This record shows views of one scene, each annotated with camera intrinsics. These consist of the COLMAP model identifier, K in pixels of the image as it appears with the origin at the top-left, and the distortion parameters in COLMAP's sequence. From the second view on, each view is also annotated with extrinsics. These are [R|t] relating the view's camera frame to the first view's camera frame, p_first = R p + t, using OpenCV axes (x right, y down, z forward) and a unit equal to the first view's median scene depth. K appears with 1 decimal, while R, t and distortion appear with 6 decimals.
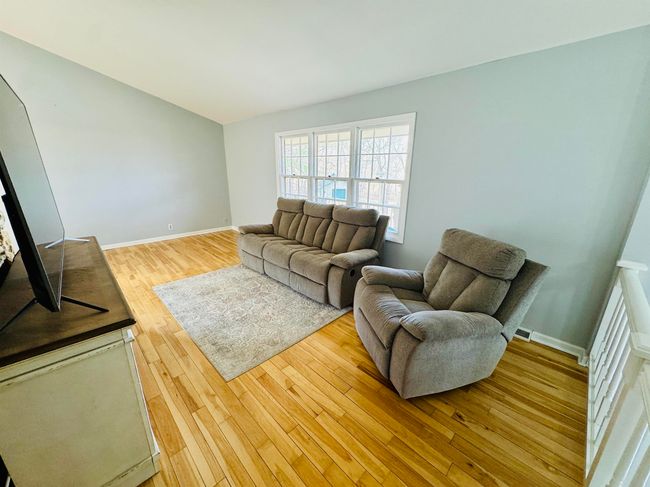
lens RADIAL K [[259.8, 0, 325.0], [0, 259.8, 243.5], [0, 0, 1]] dist [-0.002091, -0.000288]
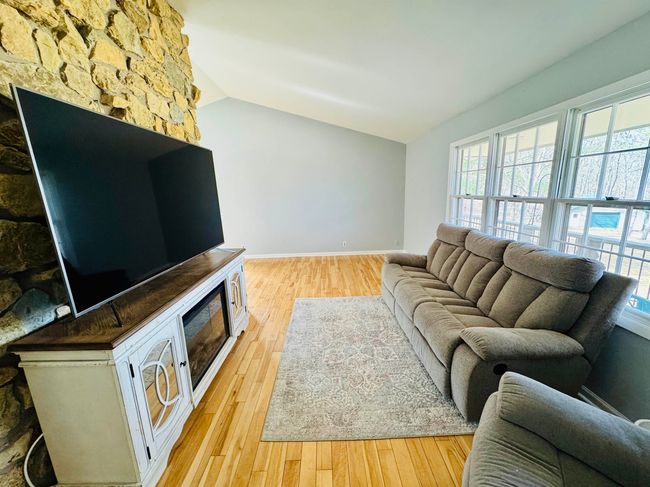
lens RADIAL K [[259.8, 0, 325.0], [0, 259.8, 243.5], [0, 0, 1]] dist [-0.002091, -0.000288]
pose [[0.709359, 0.109104, -0.696352, 0.155819], [-0.159994, 0.987083, -0.008327, -0.068256], [0.686448, 0.117319, 0.717652, 0.251547]]
